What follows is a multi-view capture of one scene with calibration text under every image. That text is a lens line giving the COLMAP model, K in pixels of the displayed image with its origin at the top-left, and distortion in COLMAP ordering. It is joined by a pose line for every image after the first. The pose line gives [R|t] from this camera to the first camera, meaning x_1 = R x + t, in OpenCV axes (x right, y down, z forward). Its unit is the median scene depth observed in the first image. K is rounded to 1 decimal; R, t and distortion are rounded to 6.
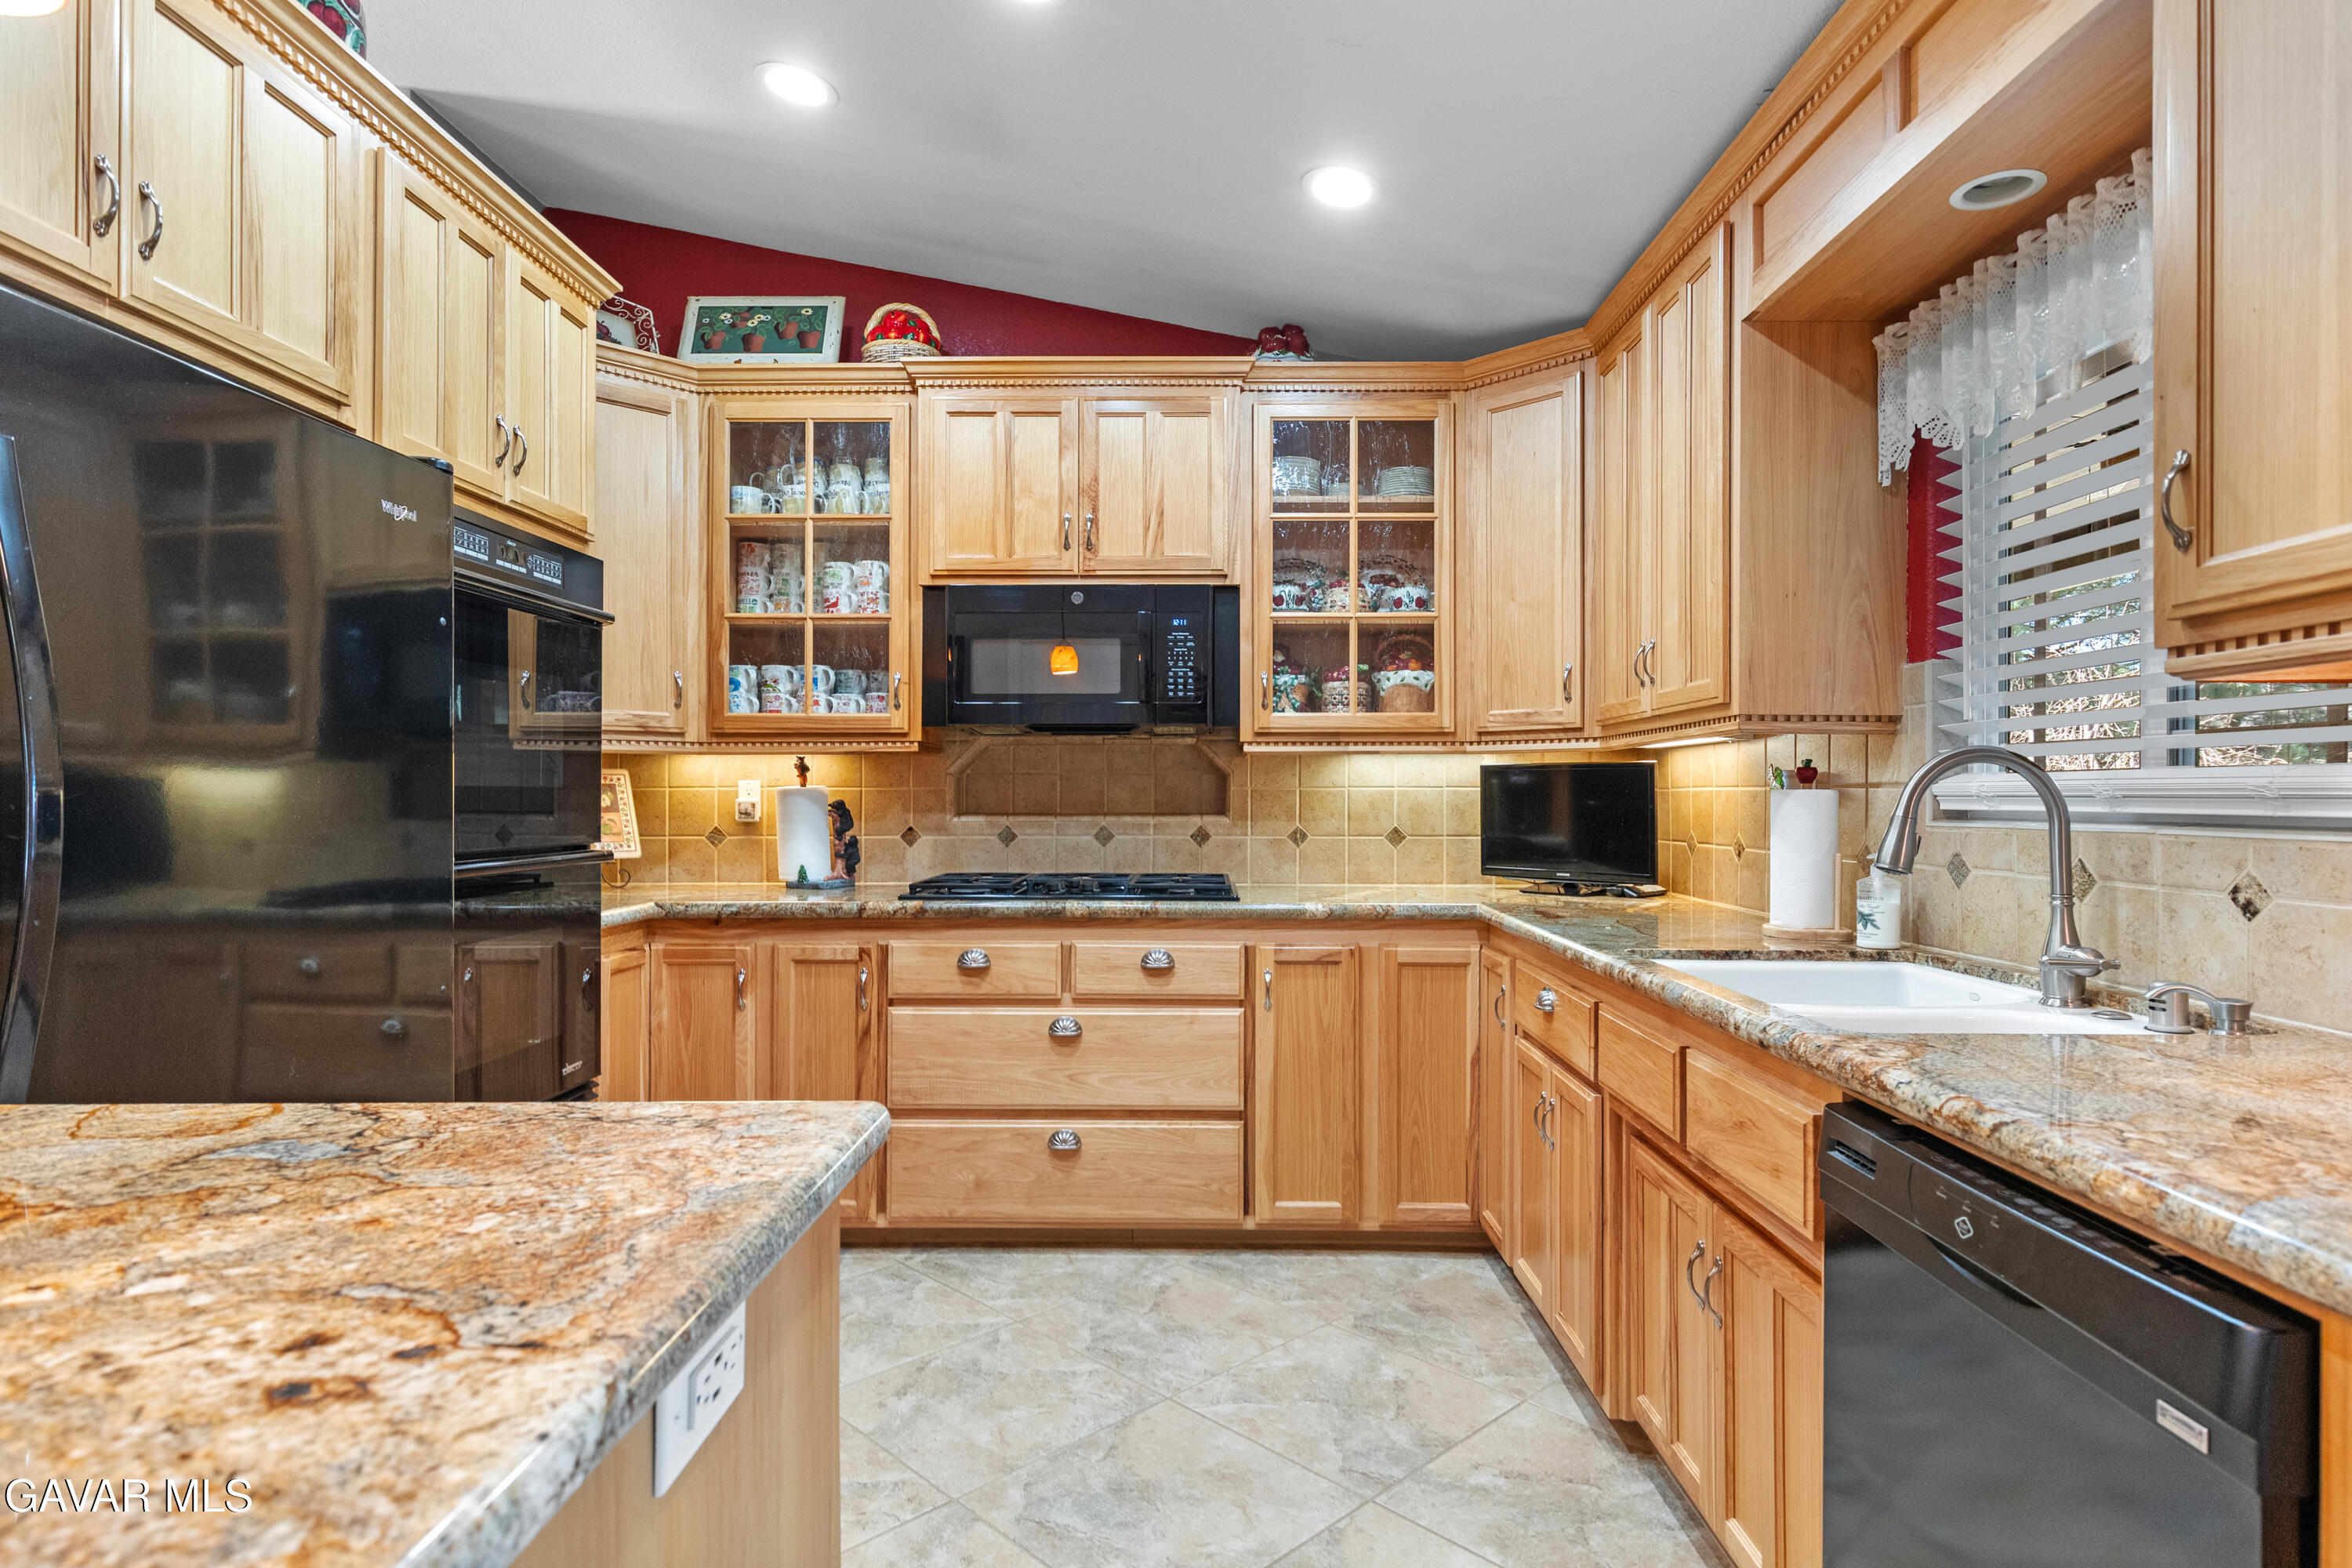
lens RADIAL K [[1240.5, 0, 1210.2], [0, 1240.5, 789.7], [0, 0, 1]] dist [0.003864, -0.002798]
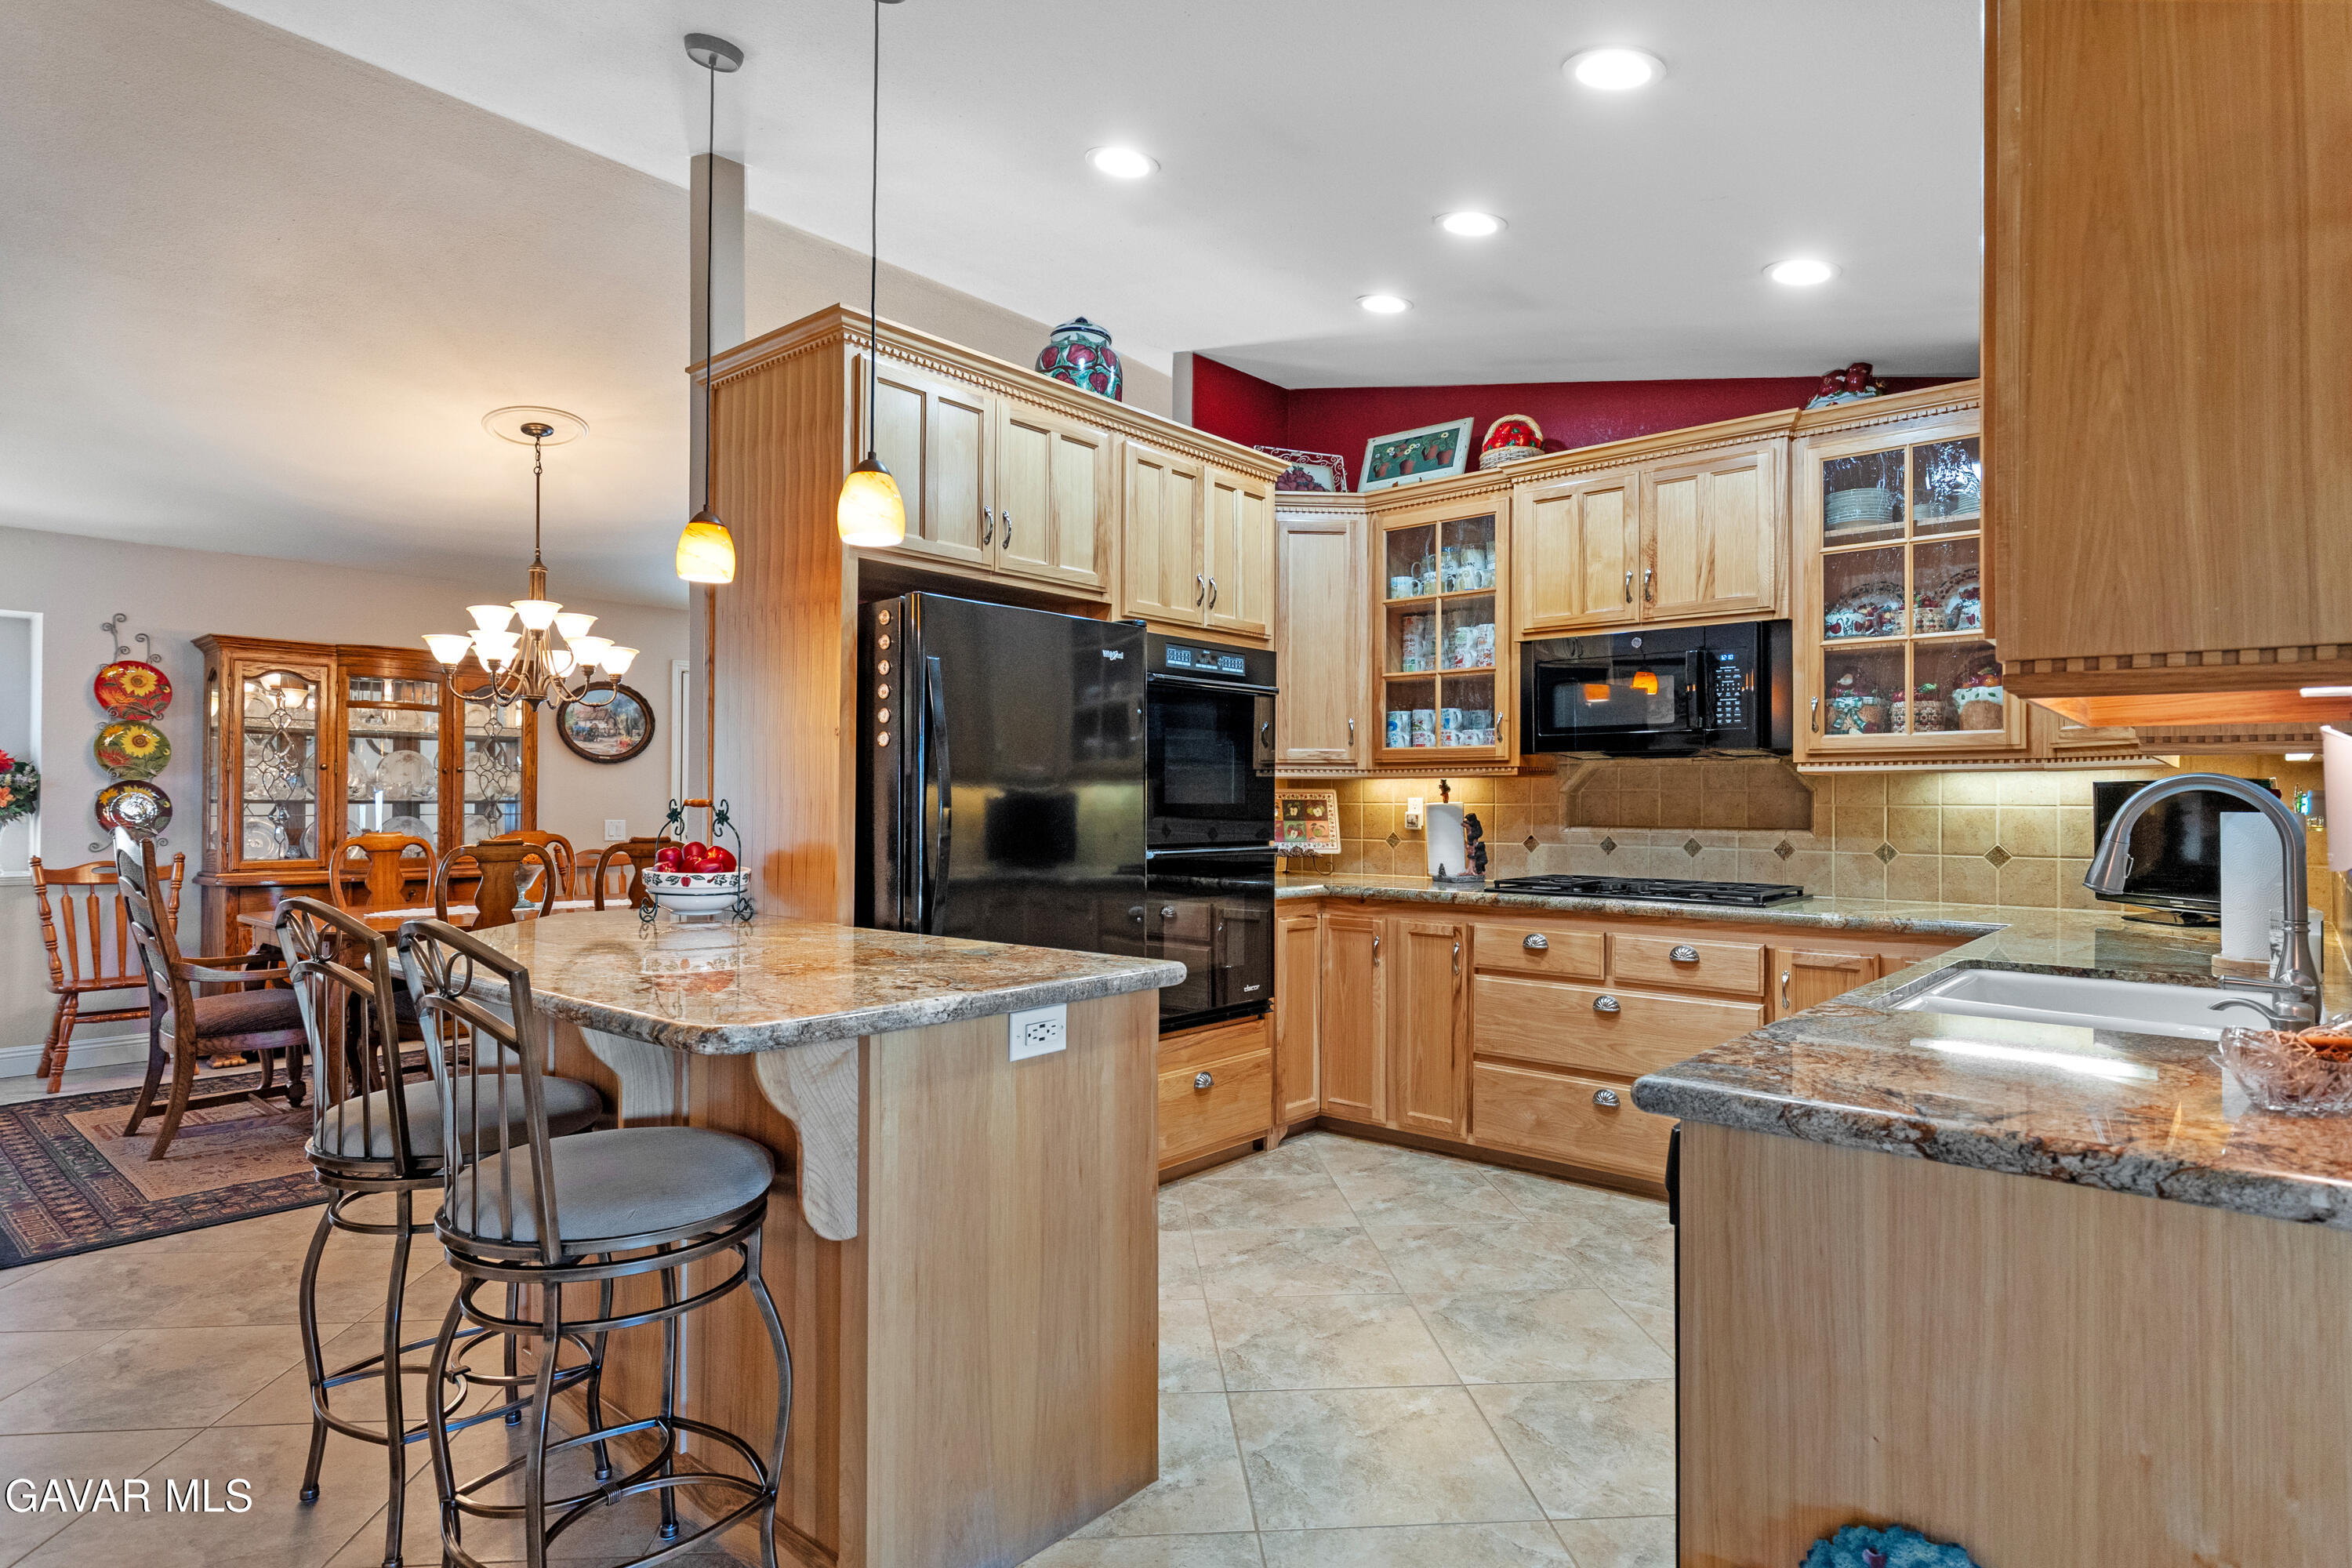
lens RADIAL K [[1280.5, 0, 1175.8], [0, 1280.5, 785.6], [0, 0, 1]] dist [0.003079, 0.000450]
pose [[0.752522, -0.005469, -0.658544, 0.356575], [-0.001625, 0.999947, -0.010161, -0.006541], [0.658565, 0.008717, 0.752473, -0.193629]]
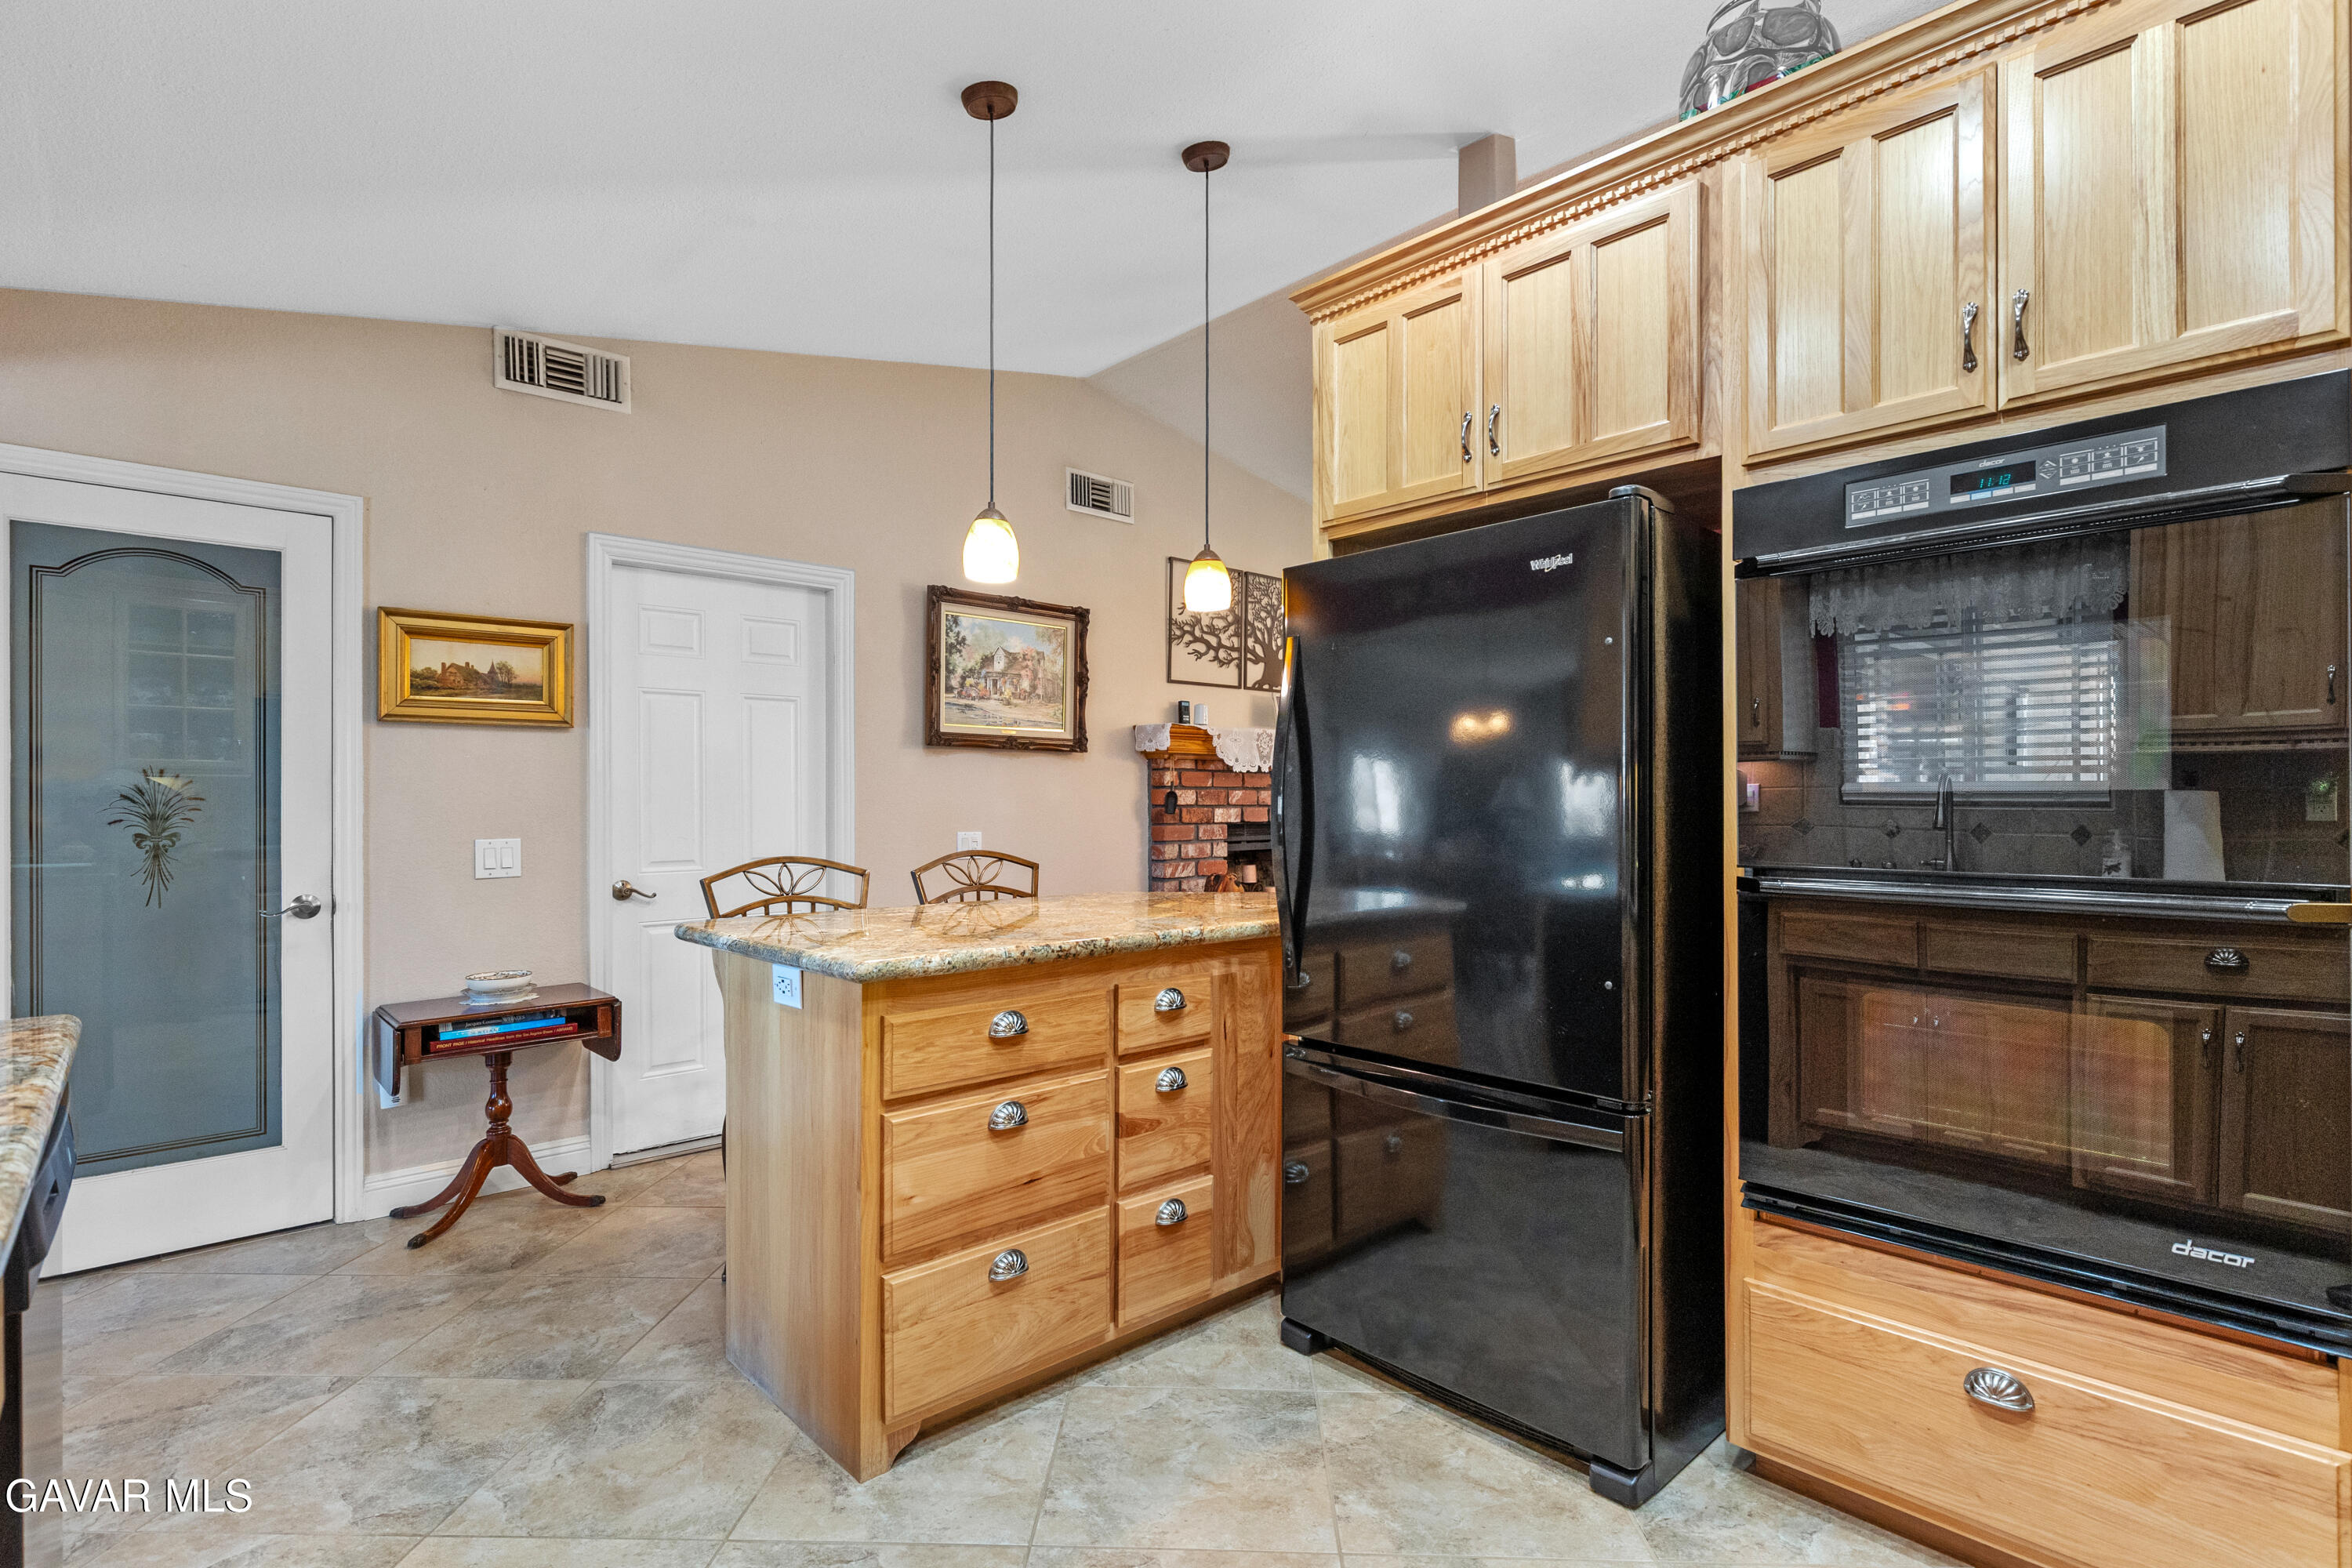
lens RADIAL K [[1145.8, 0, 1188.9], [0, 1145.8, 791.3], [0, 0, 1]] dist [0.000988, 0.000378]
pose [[-0.736926, -0.001244, -0.675972, 0.182974], [0.008825, 0.999895, -0.011462, 0.001587], [0.675916, -0.014412, -0.736838, 0.848182]]
